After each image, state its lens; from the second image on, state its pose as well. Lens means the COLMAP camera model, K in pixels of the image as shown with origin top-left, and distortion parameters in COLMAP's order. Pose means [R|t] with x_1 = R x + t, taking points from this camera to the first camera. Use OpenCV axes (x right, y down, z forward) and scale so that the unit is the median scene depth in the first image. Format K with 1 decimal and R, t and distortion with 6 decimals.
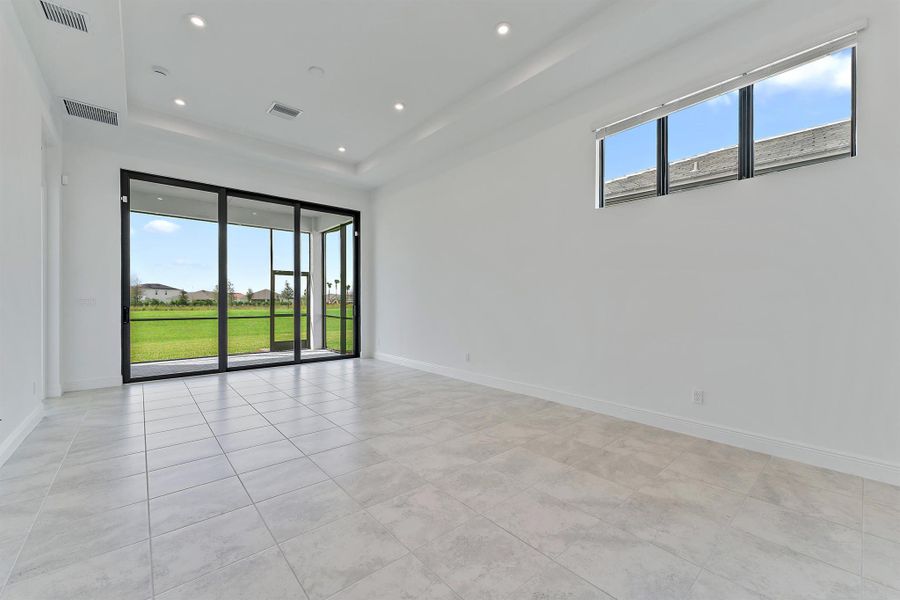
lens RADIAL K [[364.5, 0, 453.1], [0, 364.5, 303.2], [0, 0, 1]] dist [0.001418, -0.000127]
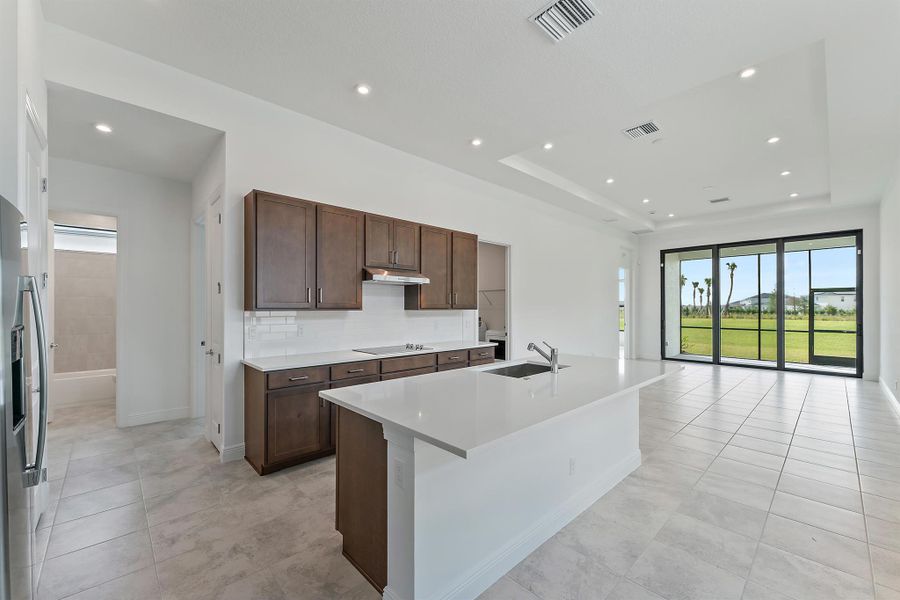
lens RADIAL K [[364.5, 0, 449.5], [0, 364.5, 303.3], [0, 0, 1]] dist [0.001418, -0.000127]
pose [[0.033245, -0.011686, -0.999379, 0.554704], [-0.006671, 0.999907, -0.011914, -0.027273], [0.999425, 0.007063, 0.033163, -0.110127]]
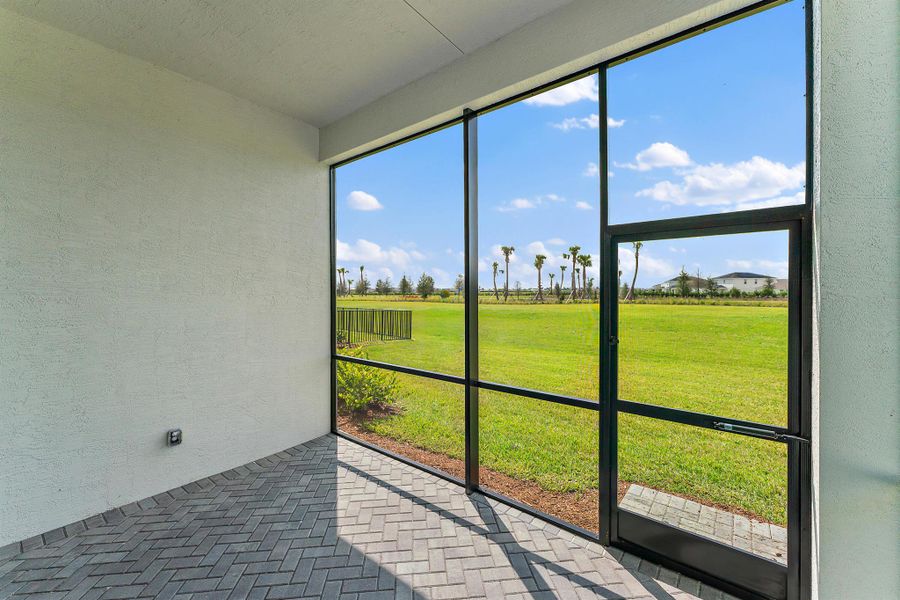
lens RADIAL K [[364.5, 0, 448.8], [0, 364.5, 294.8], [0, 0, 1]] dist [0.001418, -0.000127]
pose [[0.169352, 0.002335, -0.985553, -0.263510], [0.008017, 0.999961, 0.003746, -0.044726], [0.985523, -0.008535, 0.169327, 0.849787]]
